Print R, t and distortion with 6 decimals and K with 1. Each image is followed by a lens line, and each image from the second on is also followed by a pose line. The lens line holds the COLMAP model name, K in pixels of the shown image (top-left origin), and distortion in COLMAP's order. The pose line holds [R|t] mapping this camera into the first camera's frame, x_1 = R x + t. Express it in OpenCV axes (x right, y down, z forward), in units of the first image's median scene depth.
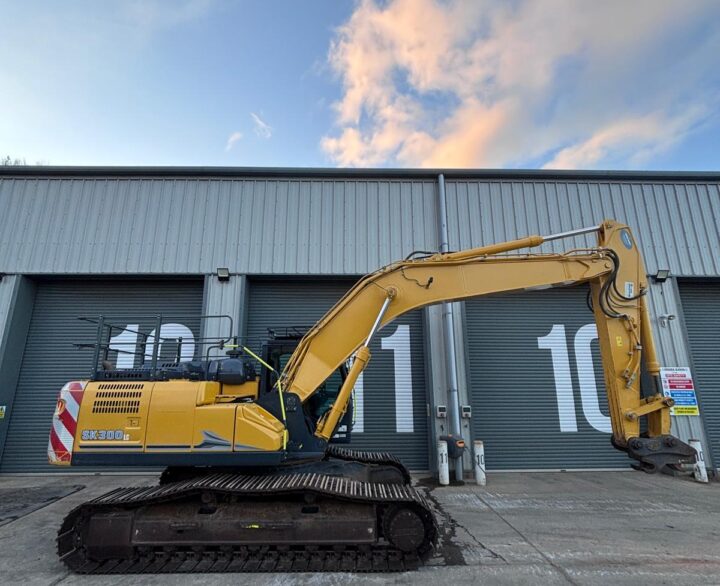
lens RADIAL K [[385.2, 0, 360.0], [0, 385.2, 293.0], [0, 0, 1]] dist [-0.005210, 0.000064]
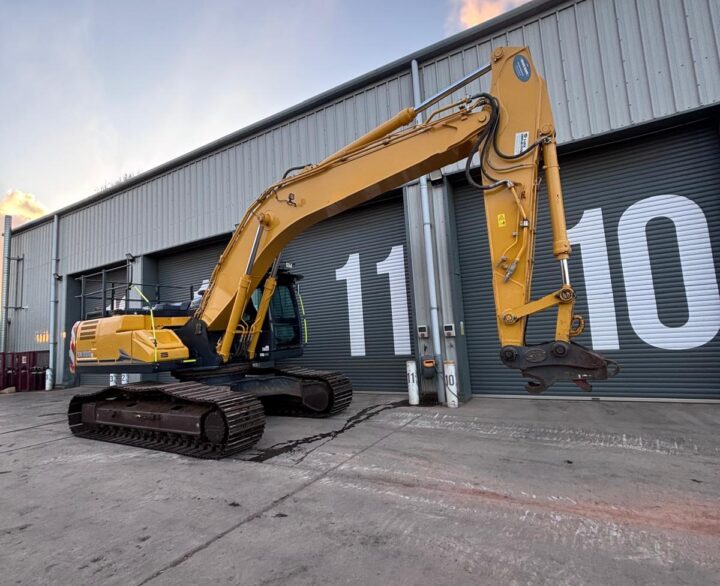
lens RADIAL K [[385.2, 0, 360.0], [0, 385.2, 293.0], [0, 0, 1]] dist [-0.005210, 0.000064]
pose [[0.852749, -0.105310, -0.511594, 0.778644], [0.181459, 0.978187, 0.101108, 0.132891], [0.489787, -0.179053, 0.853258, 0.212887]]
